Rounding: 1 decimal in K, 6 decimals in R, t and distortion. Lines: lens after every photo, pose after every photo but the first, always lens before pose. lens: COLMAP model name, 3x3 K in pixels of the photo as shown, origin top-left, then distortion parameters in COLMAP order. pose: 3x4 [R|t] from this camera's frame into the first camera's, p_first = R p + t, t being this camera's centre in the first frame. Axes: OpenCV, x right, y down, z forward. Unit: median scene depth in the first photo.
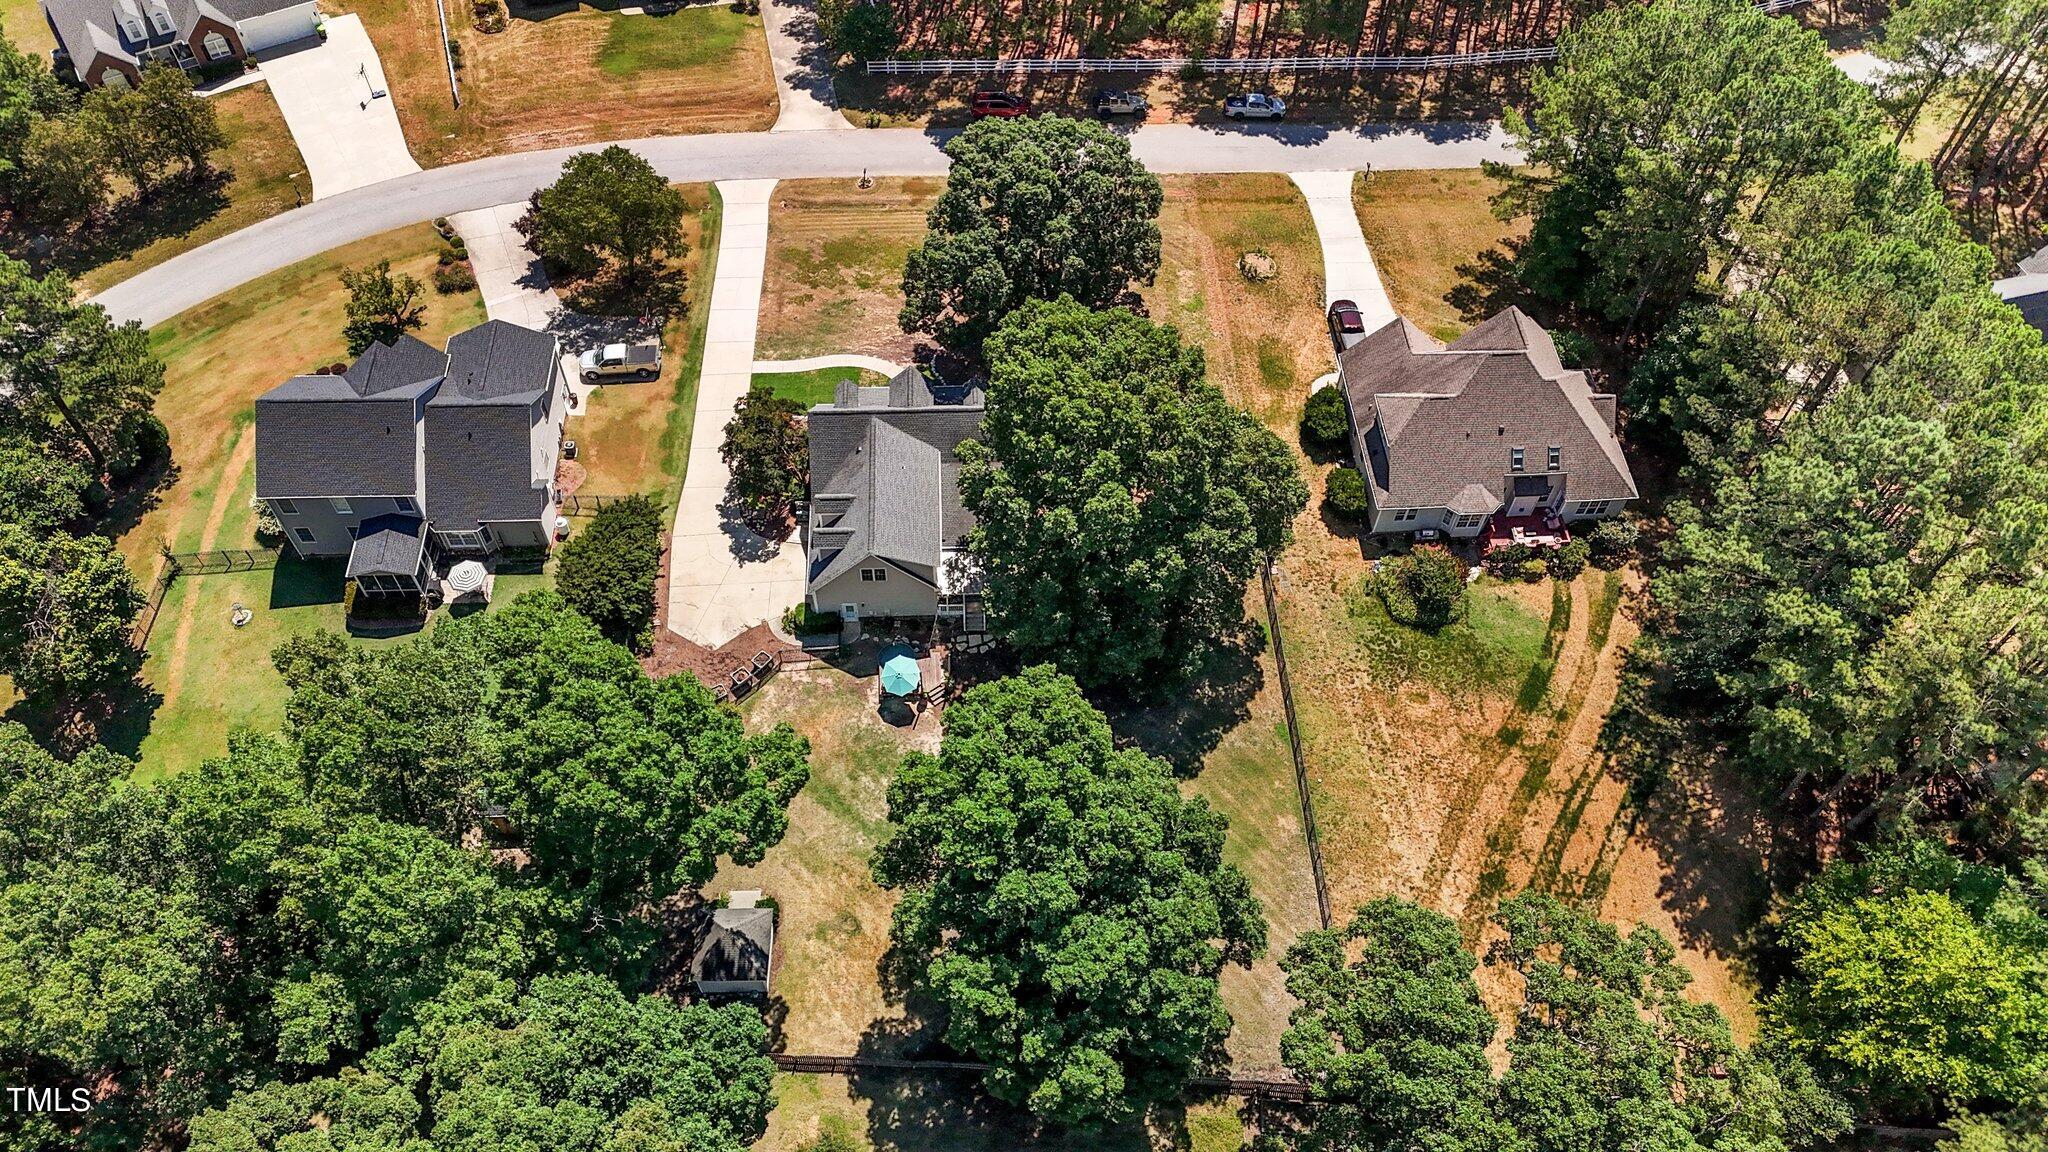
lens RADIAL K [[1535.1, 0, 1024.0], [0, 1535.1, 576.0], [0, 0, 1]] dist [0.030277, -0.006317]
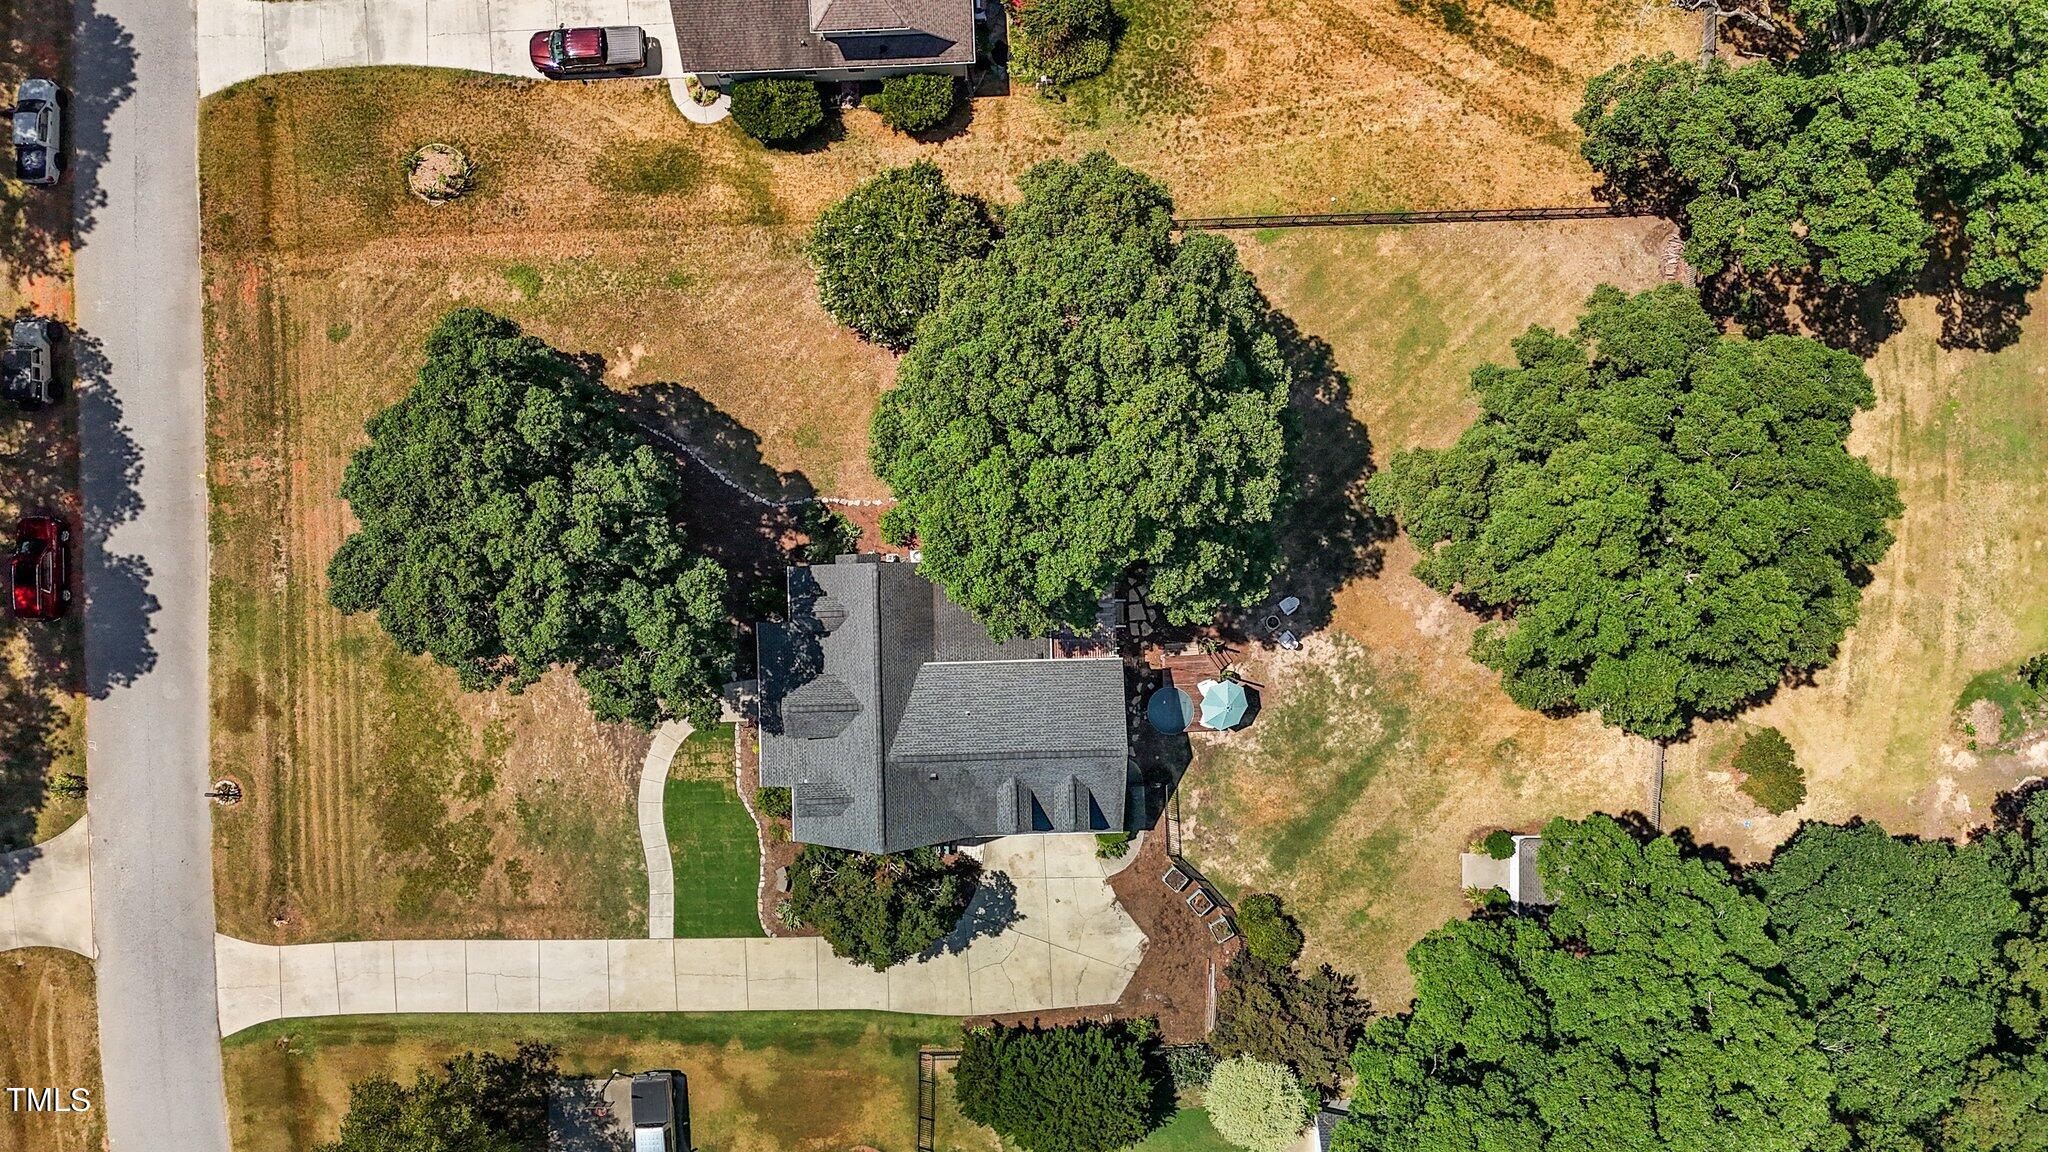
lens RADIAL K [[1535.1, 0, 1024.0], [0, 1535.1, 576.0], [0, 0, 1]] dist [0.030277, -0.006317]
pose [[0.017471, -0.999791, -0.010574, -0.005810], [0.796804, 0.007534, 0.604191, -0.439456], [-0.603985, -0.018981, 0.796769, 0.373883]]
